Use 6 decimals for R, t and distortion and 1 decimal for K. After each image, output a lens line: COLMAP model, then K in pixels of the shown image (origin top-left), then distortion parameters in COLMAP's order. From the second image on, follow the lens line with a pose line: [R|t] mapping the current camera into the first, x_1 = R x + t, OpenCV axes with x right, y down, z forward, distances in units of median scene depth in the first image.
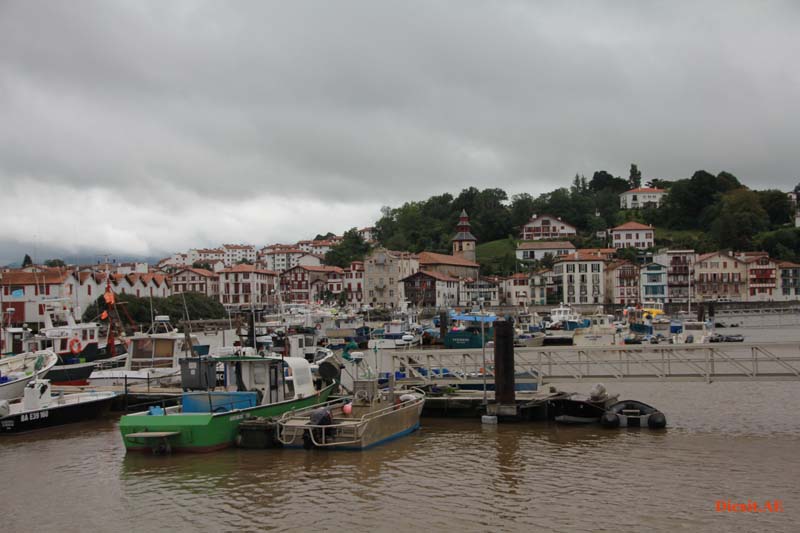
lens RADIAL K [[1061.7, 0, 401.2], [0, 1061.7, 277.9], [0, 0, 1]] dist [0.052528, 0.473711]
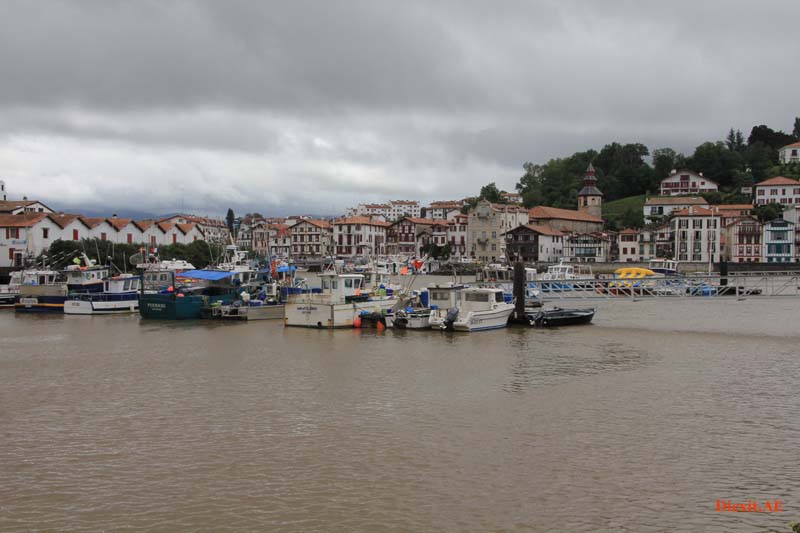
lens RADIAL K [[954.5, 0, 397.9], [0, 954.5, 282.0], [0, 0, 1]] dist [0.013307, 0.327879]
pose [[0.977554, 0.025880, -0.209091, 0.087098], [-0.015416, 0.998553, 0.051522, 0.002371], [0.210122, -0.047142, 0.976538, 0.112687]]
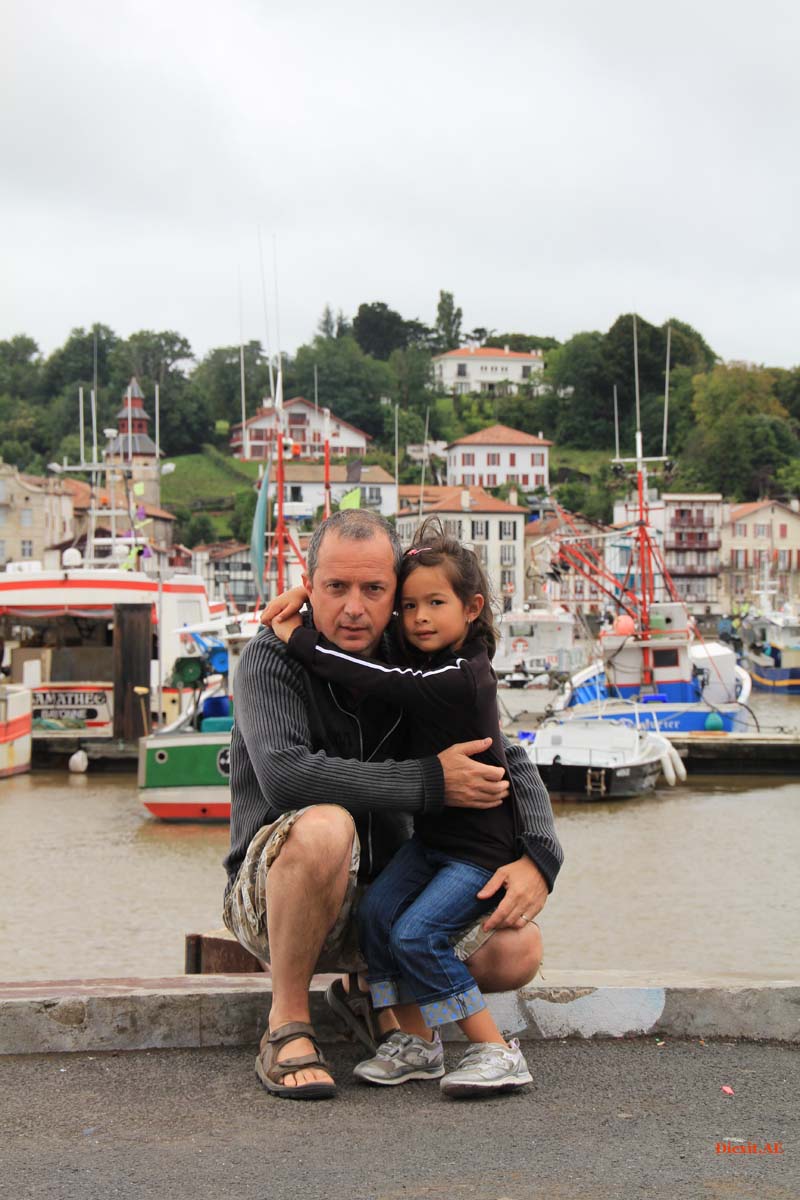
lens RADIAL K [[2562.4, 0, 400.0], [0, 2562.4, 600.0], [0, 0, 1]] dist [0.405570, 0.017977]
pose [[0.960613, 0.019928, 0.277175, -0.140422], [-0.024999, 0.999578, 0.014770, 0.004436], [-0.276764, -0.021118, 0.960706, 0.014416]]
